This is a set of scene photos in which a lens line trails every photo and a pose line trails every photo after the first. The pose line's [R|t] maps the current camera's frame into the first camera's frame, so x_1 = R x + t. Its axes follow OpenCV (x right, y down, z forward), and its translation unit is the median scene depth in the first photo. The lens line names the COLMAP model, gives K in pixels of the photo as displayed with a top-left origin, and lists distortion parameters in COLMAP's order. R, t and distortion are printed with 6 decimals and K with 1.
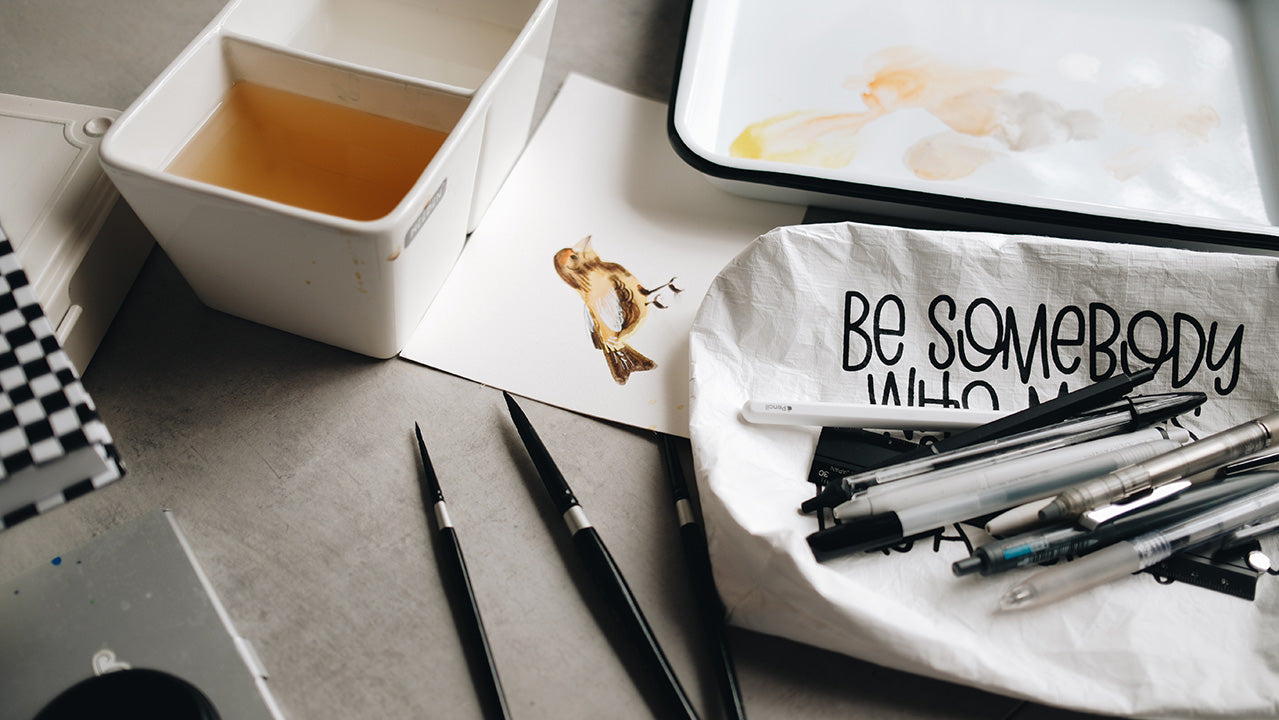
lens RADIAL K [[1322.7, 0, 639.5], [0, 1322.7, 360.0], [0, 0, 1]] dist [-0.054140, 0.120403]
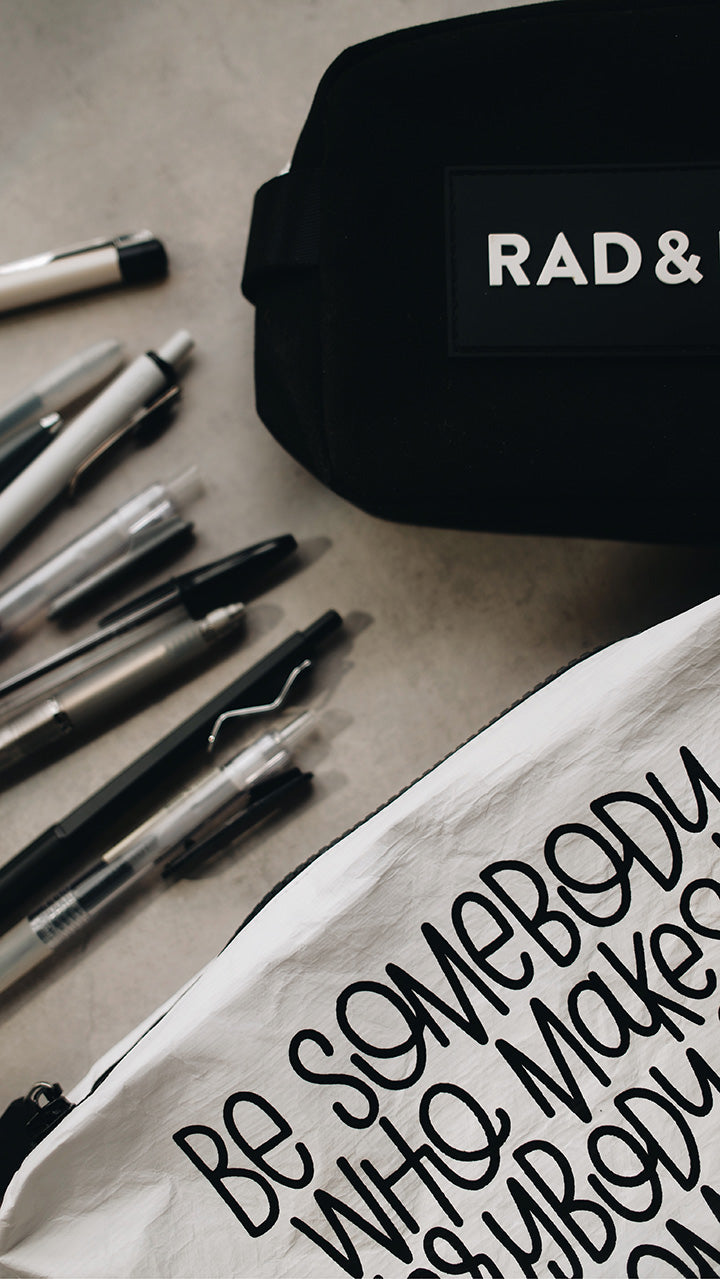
lens RADIAL K [[1322.7, 0, 360.0], [0, 1322.7, 639.5], [0, 0, 1]] dist [-0.054140, 0.120403]
pose [[0.725771, -0.681251, 0.095675, 0.319309], [0.659348, 0.728526, 0.185770, -0.274435], [-0.196258, -0.071743, 0.977924, 0.420620]]
